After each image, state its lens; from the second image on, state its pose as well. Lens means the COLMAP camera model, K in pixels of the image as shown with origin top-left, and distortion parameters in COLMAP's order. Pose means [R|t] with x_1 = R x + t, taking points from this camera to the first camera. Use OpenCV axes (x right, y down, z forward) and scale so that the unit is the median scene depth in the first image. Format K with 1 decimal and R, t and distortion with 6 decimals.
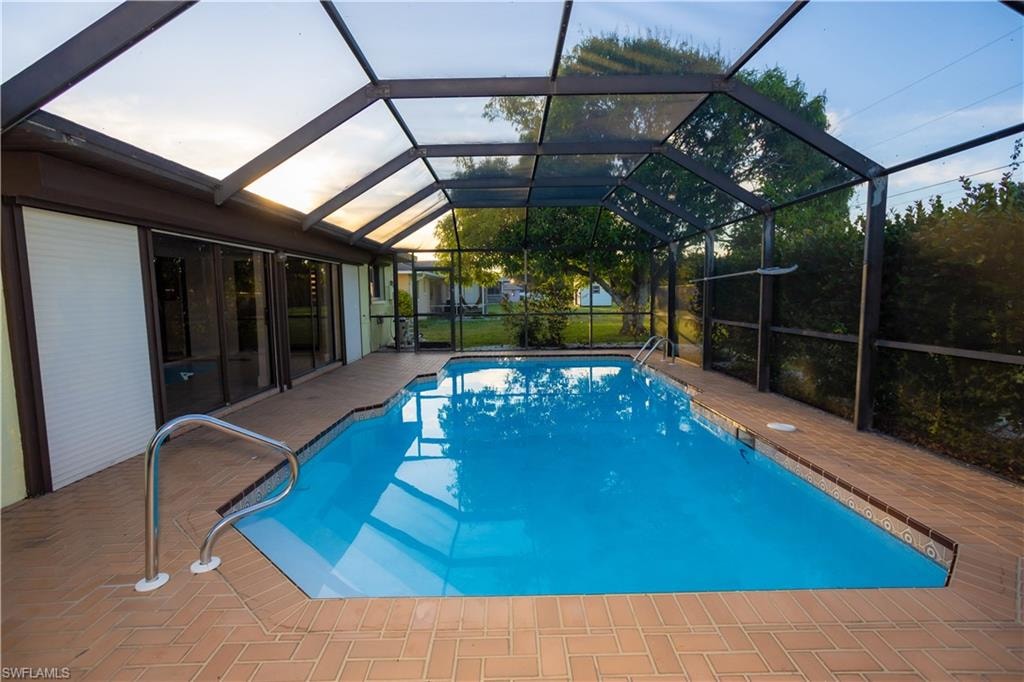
lens RADIAL K [[490.3, 0, 513.8], [0, 490.3, 338.7], [0, 0, 1]] dist [0.014481, 0.000530]
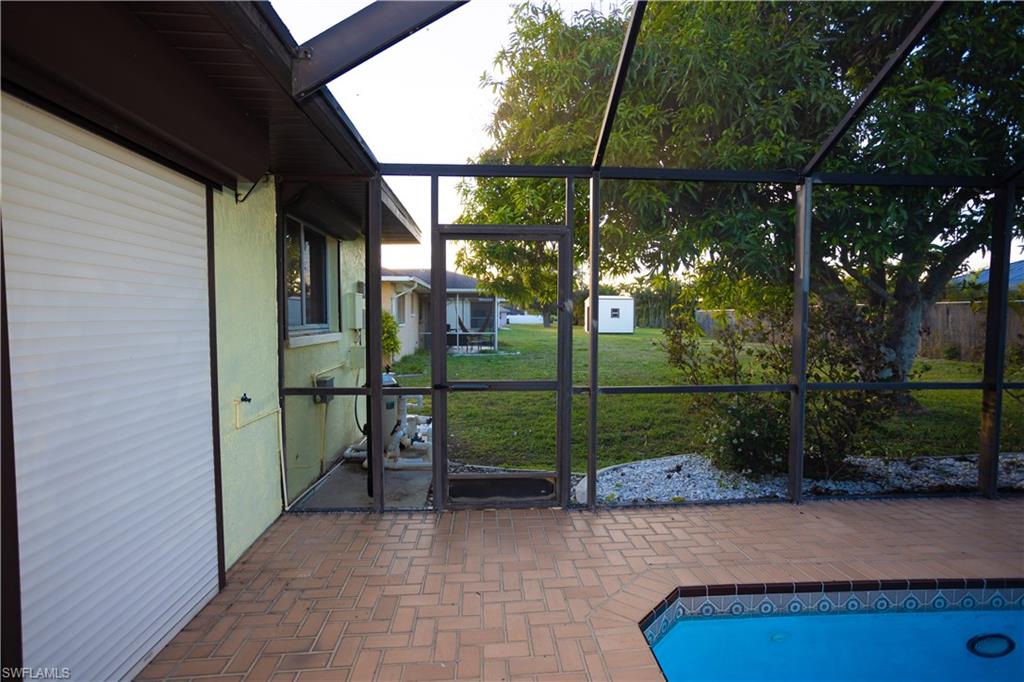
lens RADIAL K [[500.2, 0, 511.8], [0, 500.2, 344.2], [0, 0, 1]] dist [-0.001290, -0.000038]
pose [[0.998878, 0.010985, 0.046064, -0.155737], [-0.009195, 0.999201, -0.038901, -0.057259], [-0.046454, 0.038434, 0.998181, 0.637156]]
